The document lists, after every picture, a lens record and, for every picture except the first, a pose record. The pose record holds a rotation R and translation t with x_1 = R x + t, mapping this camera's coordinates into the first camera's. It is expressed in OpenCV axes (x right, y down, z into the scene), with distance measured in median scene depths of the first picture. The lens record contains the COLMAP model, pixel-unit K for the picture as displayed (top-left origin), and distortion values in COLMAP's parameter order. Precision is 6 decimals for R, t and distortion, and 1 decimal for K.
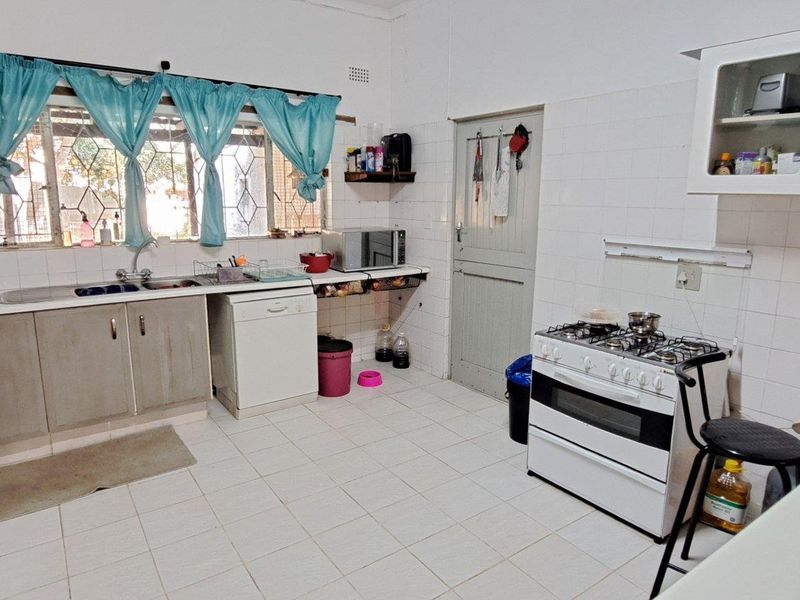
lens RADIAL K [[529.2, 0, 400.0], [0, 529.2, 300.0], [0, 0, 1]] dist [-0.003931, -0.004060]
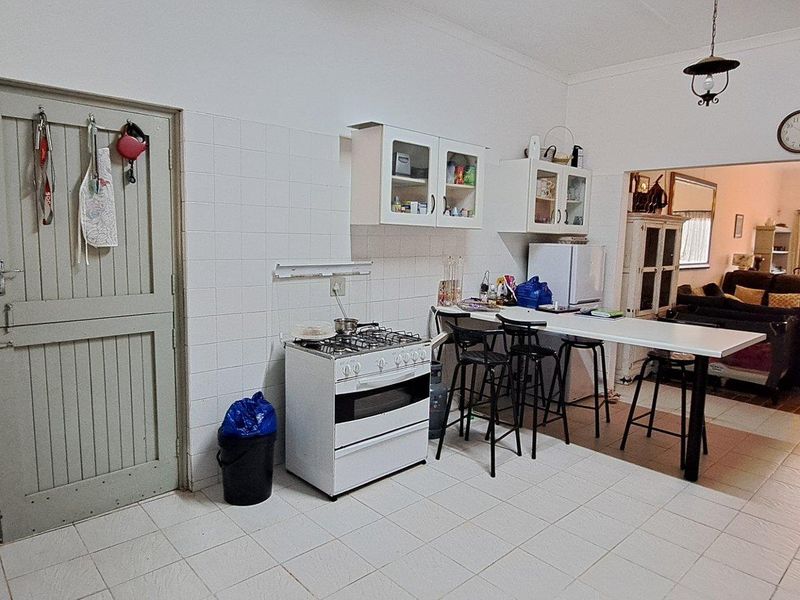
lens RADIAL K [[529.2, 0, 400.0], [0, 529.2, 300.0], [0, 0, 1]] dist [-0.003931, -0.004060]
pose [[-0.127623, -0.133109, 0.982850, -0.570875], [0.165454, 0.974211, 0.153423, -0.139048], [-0.977925, 0.182197, -0.102308, 0.742540]]
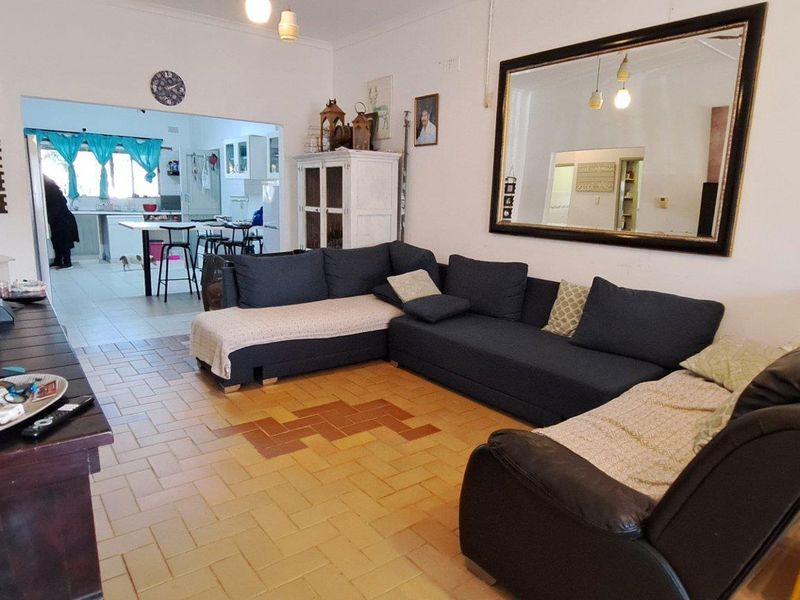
lens RADIAL K [[529.2, 0, 400.0], [0, 529.2, 300.0], [0, 0, 1]] dist [-0.003931, -0.004060]
pose [[0.999192, 0.014546, 0.037478, 1.077526], [-0.014523, 0.999894, -0.000902, 0.403382], [-0.037487, 0.000357, 0.999297, -1.752367]]
